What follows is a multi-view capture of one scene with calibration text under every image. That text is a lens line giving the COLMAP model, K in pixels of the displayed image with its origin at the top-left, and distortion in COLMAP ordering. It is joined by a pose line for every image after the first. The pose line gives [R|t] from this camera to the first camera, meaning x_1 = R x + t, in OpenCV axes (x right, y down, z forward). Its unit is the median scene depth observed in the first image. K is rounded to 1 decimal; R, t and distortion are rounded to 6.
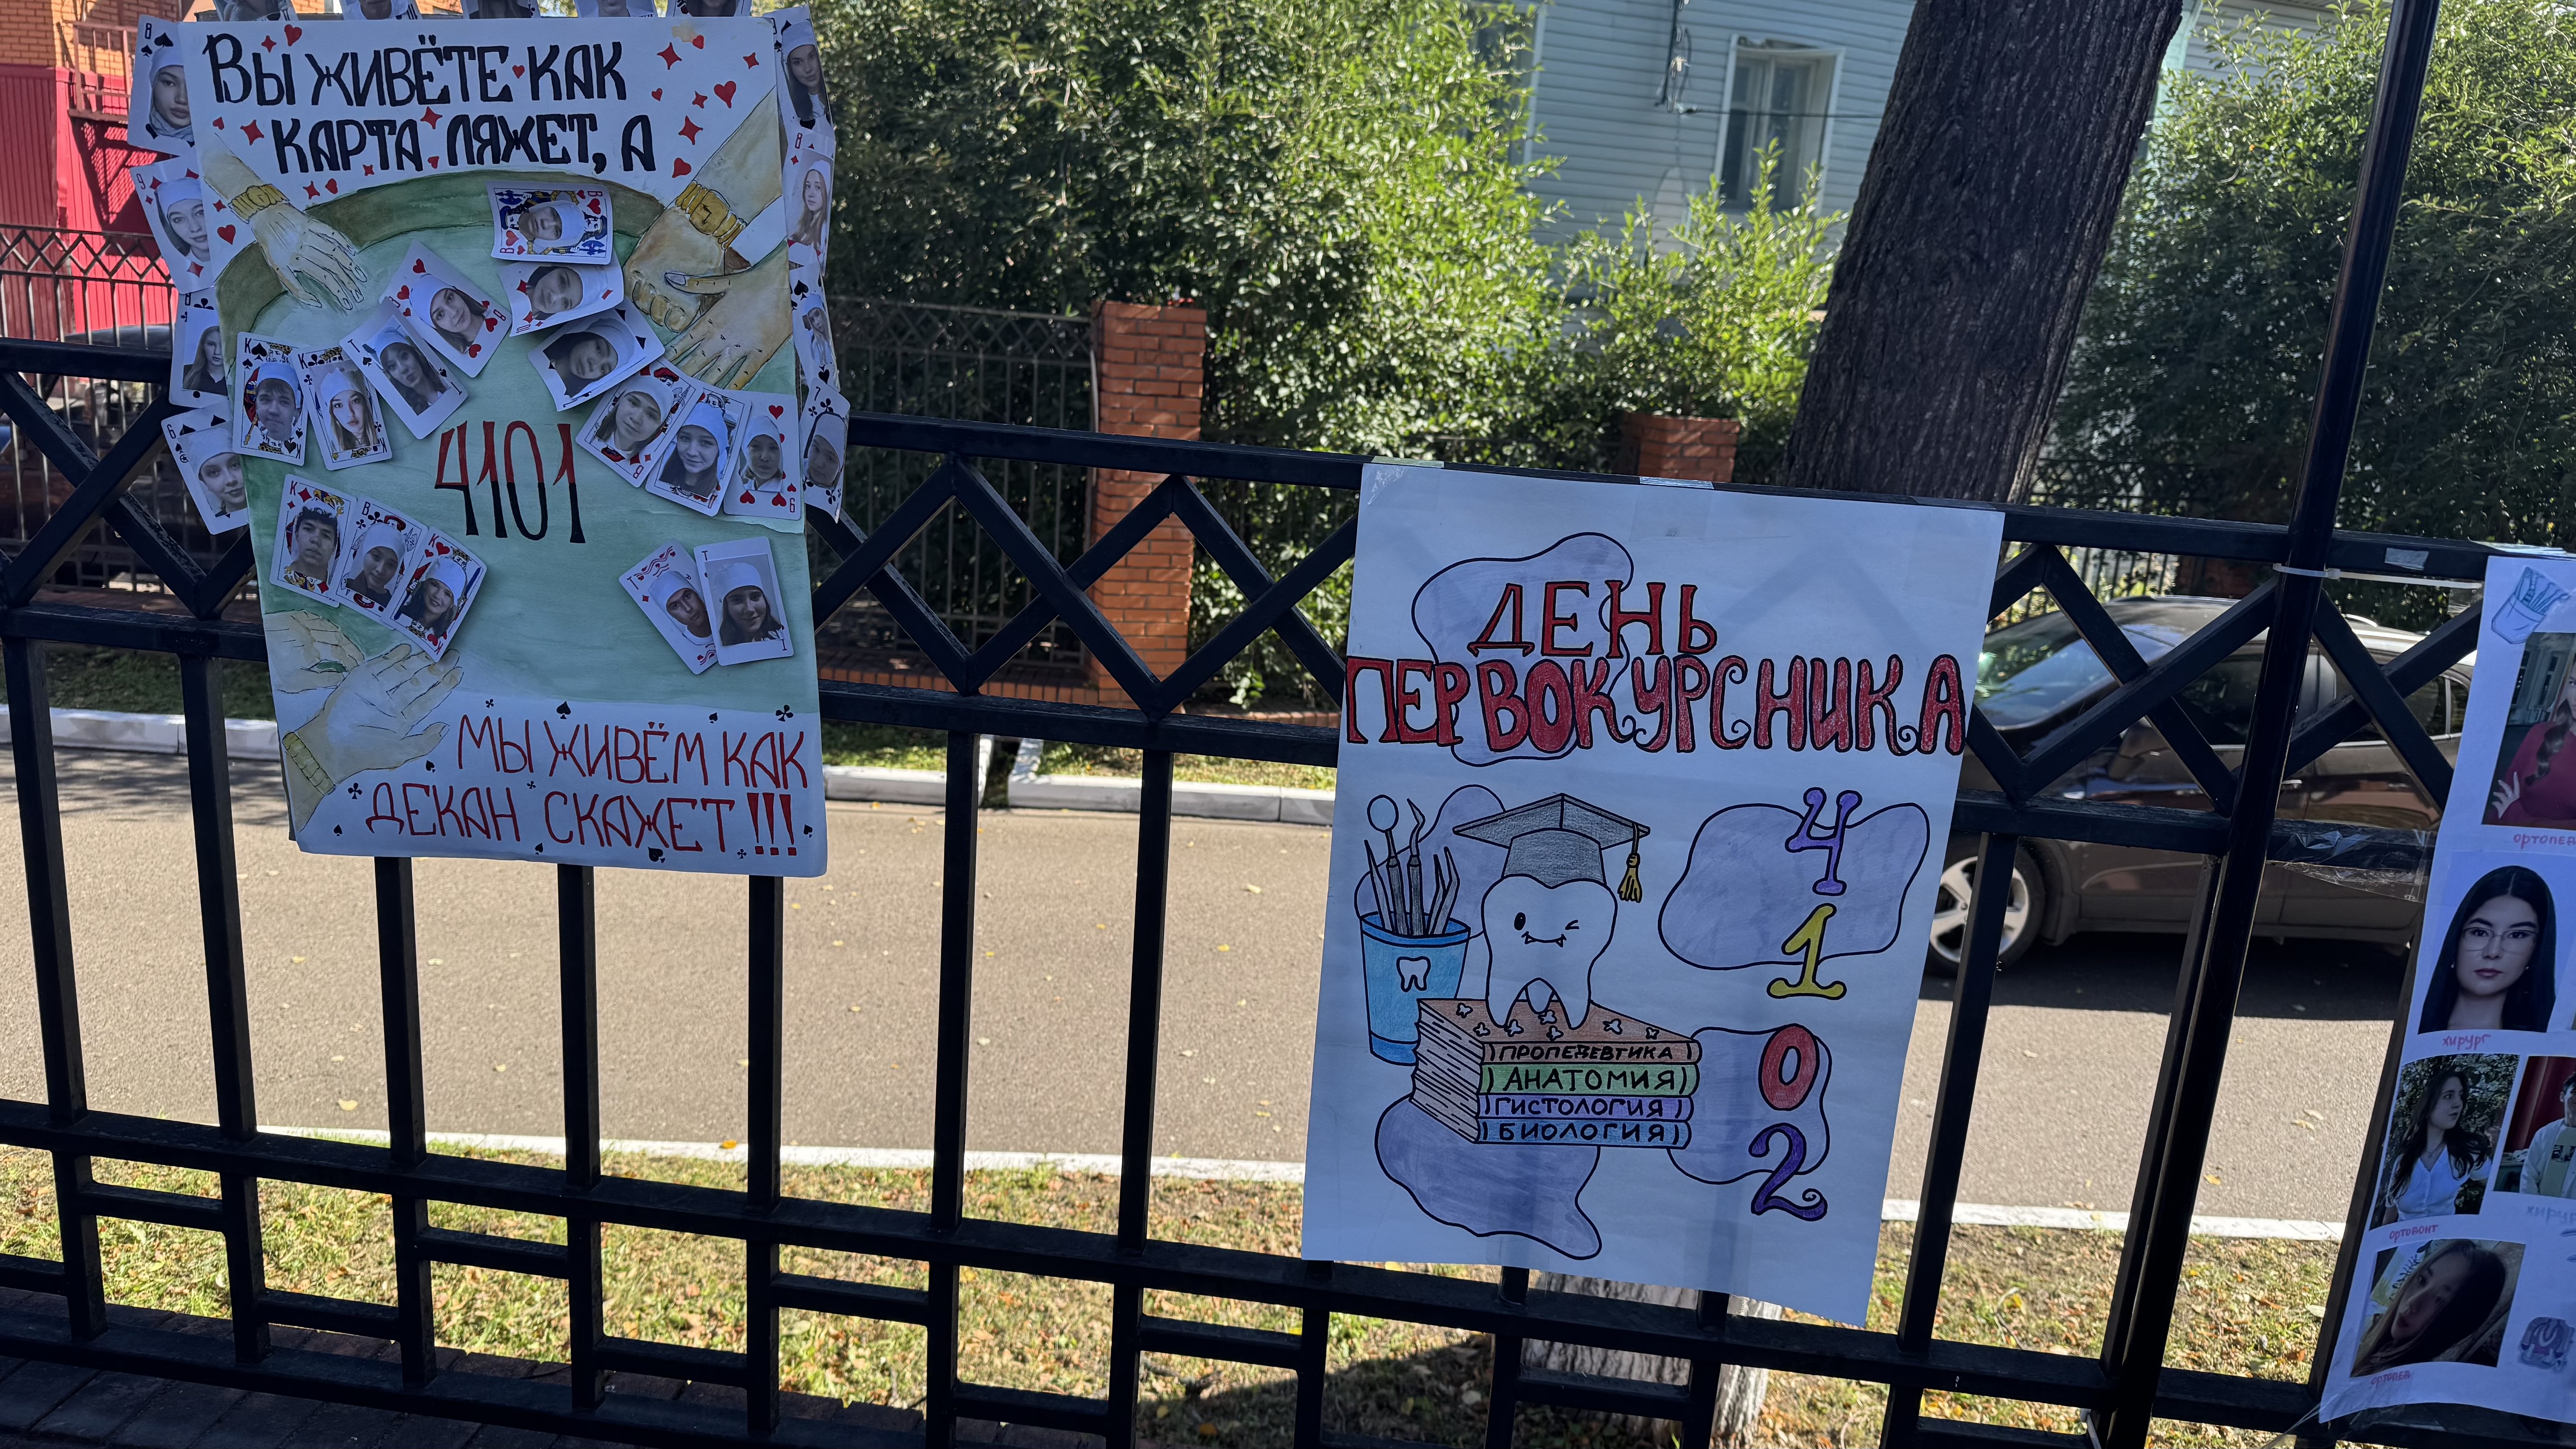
lens RADIAL K [[1761.7, 0, 1288.0], [0, 1761.7, 724.5], [0, 0, 1]] dist [-0.010444, -0.002509]
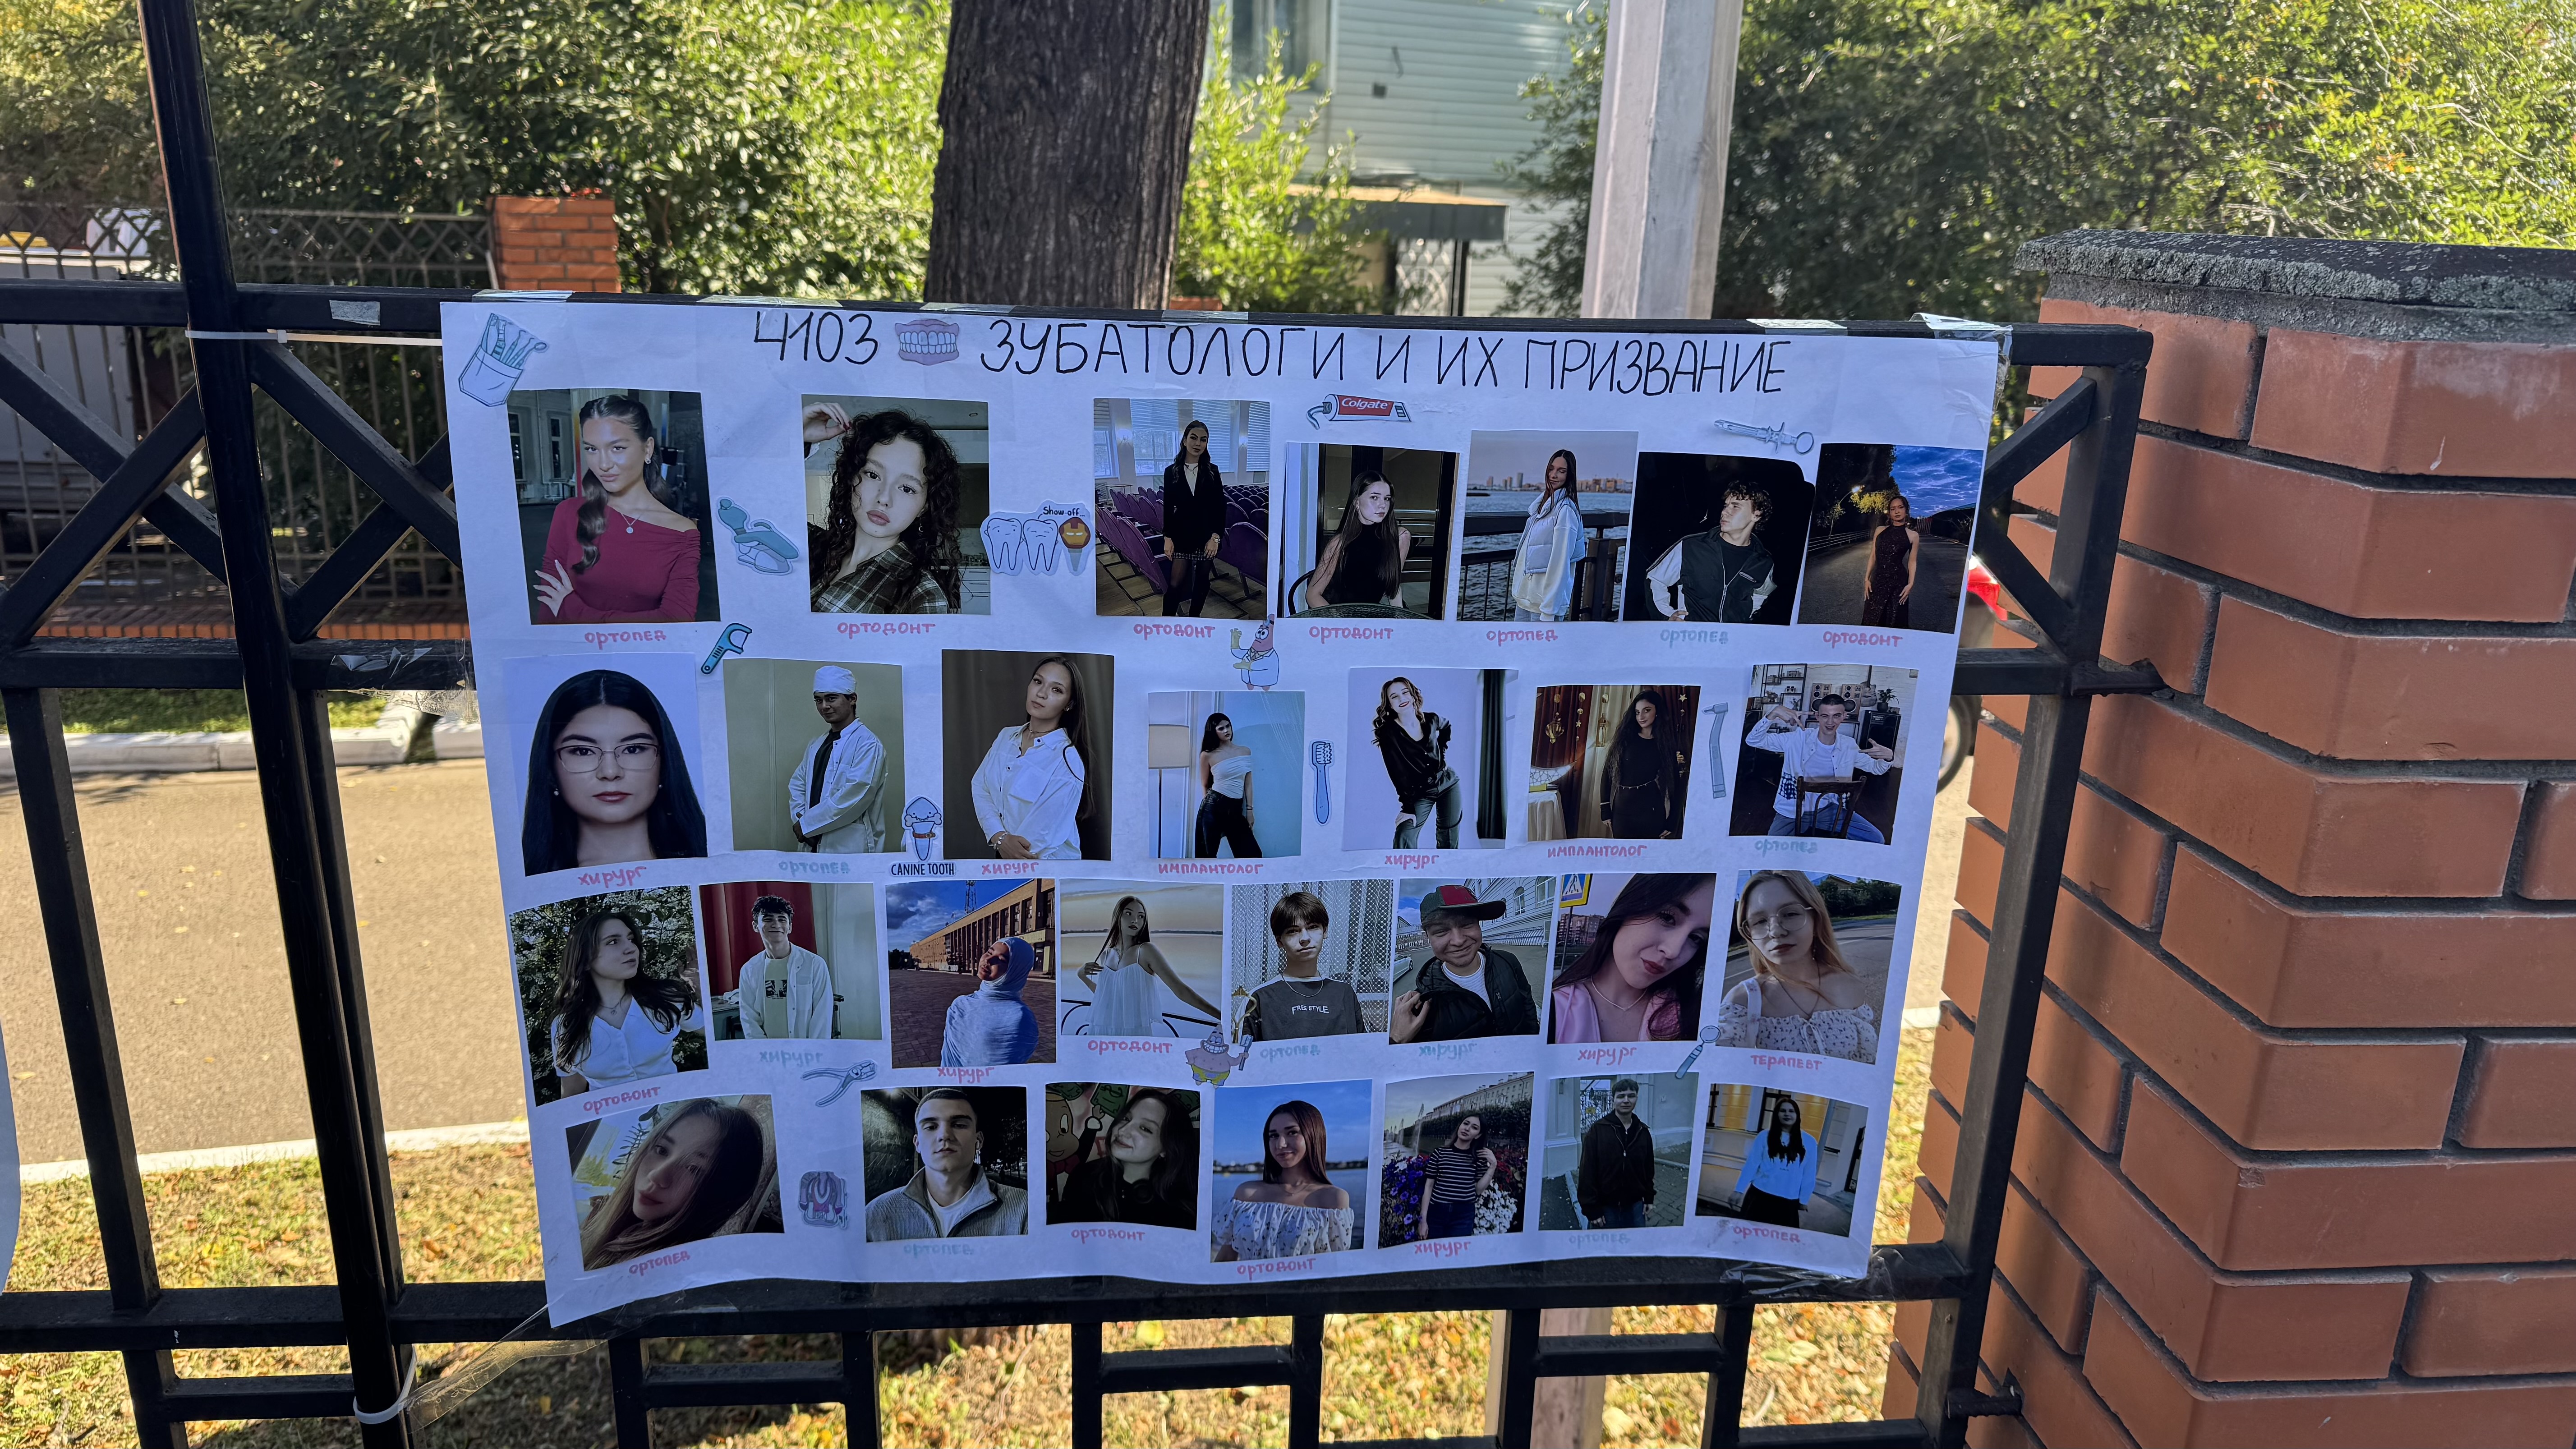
lens RADIAL K [[1759.0, 0, 1288.0], [0, 1759.0, 724.5], [0, 0, 1]] dist [0.124545, -0.278491]
pose [[0.976254, -0.093815, 0.195263, 0.799859], [0.083382, 0.994649, 0.060999, 0.076638], [-0.199941, -0.043269, 0.978852, 0.071917]]
